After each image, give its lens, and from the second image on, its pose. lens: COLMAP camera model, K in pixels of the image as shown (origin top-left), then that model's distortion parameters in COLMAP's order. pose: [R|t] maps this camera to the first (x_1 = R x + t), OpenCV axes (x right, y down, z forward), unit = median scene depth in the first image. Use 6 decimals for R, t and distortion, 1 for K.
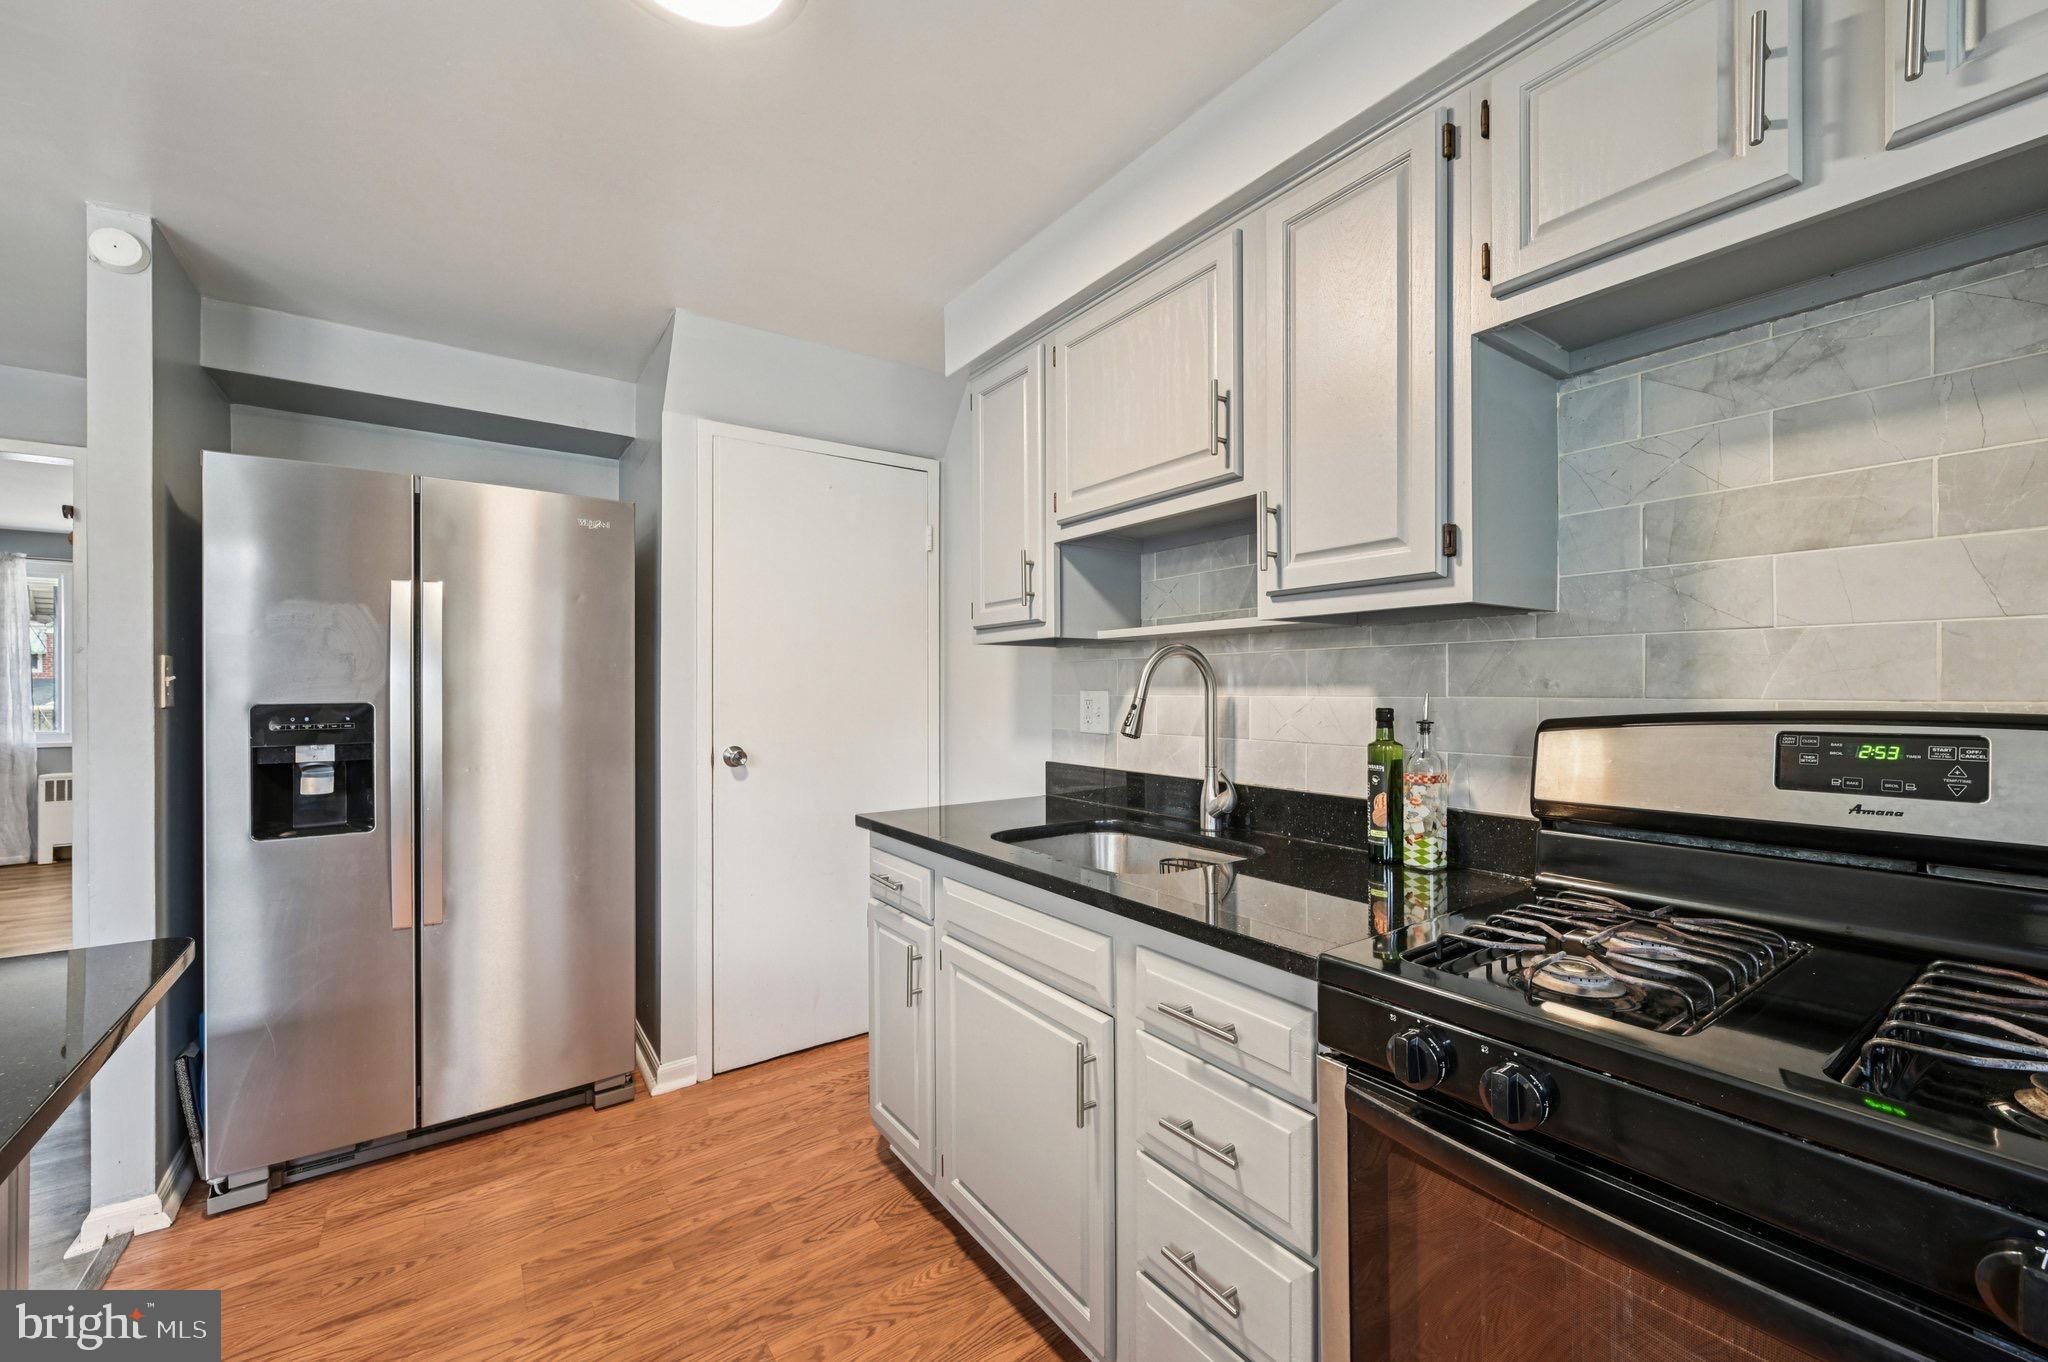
lens RADIAL K [[807.3, 0, 1035.4], [0, 807.3, 684.0], [0, 0, 1]] dist [-0.001080, -0.000131]
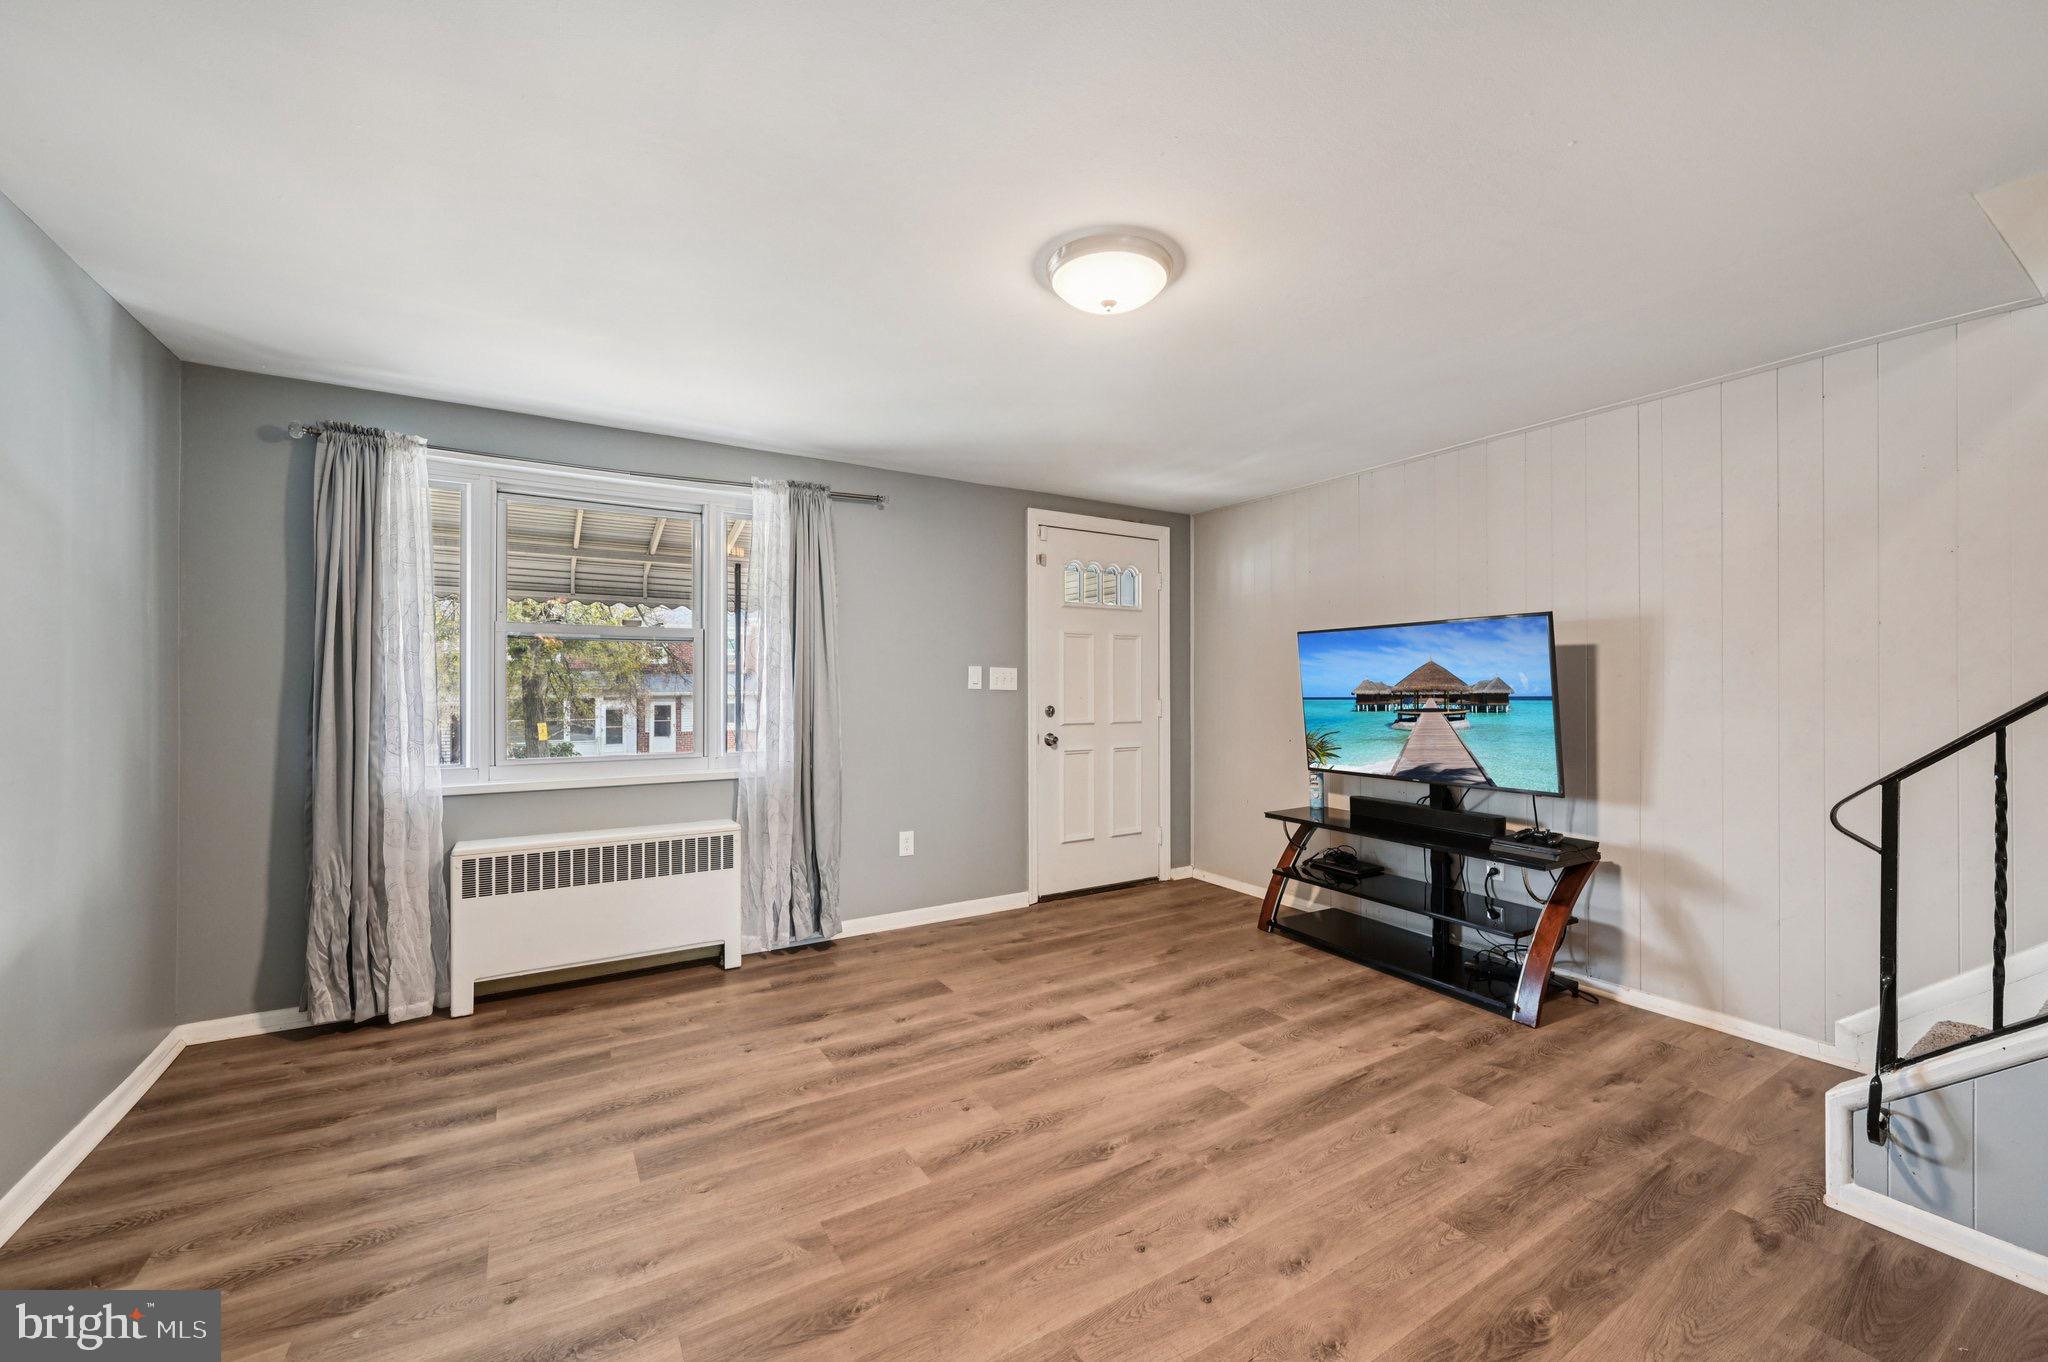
lens RADIAL K [[807.3, 0, 1024.3], [0, 807.3, 685.6], [0, 0, 1]] dist [-0.001080, -0.000131]
pose [[0.997625, 0.000857, -0.068880, -2.312967], [-0.000840, 1.000000, 0.000270, 0.010177], [0.068880, -0.000211, 0.997625, 1.384384]]
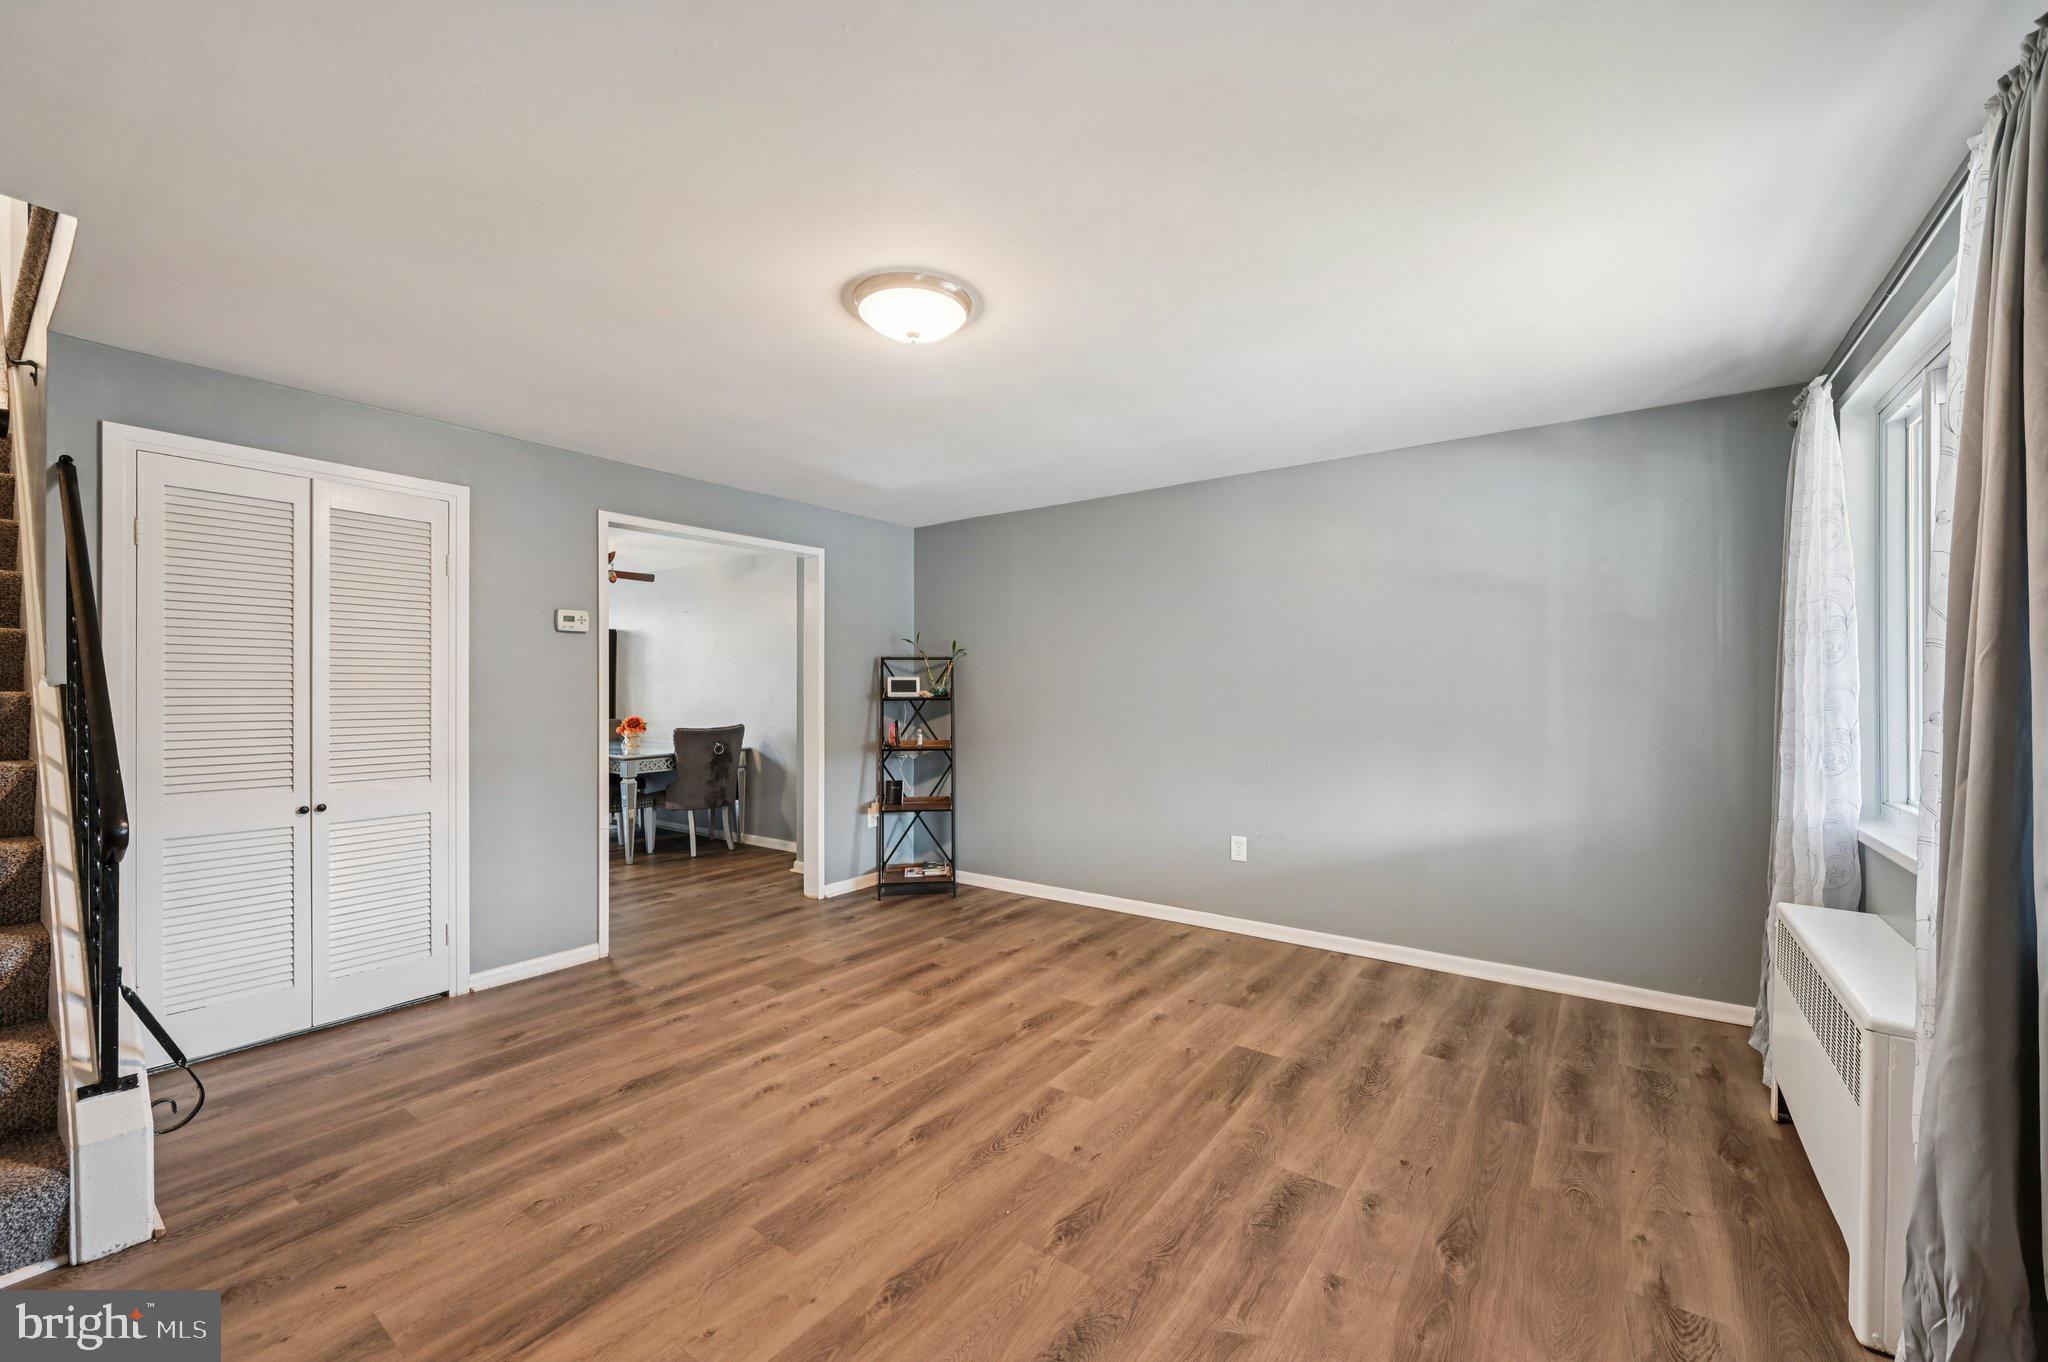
lens RADIAL K [[799.6, 0, 1033.5], [0, 799.6, 690.4], [0, 0, 1]] dist [-0.002148, -0.000235]
pose [[-0.946759, 0.000415, -0.321942, -2.073096], [0.000181, 1.000000, 0.000757, 0.008521], [0.321942, 0.000659, -0.946759, 3.573489]]
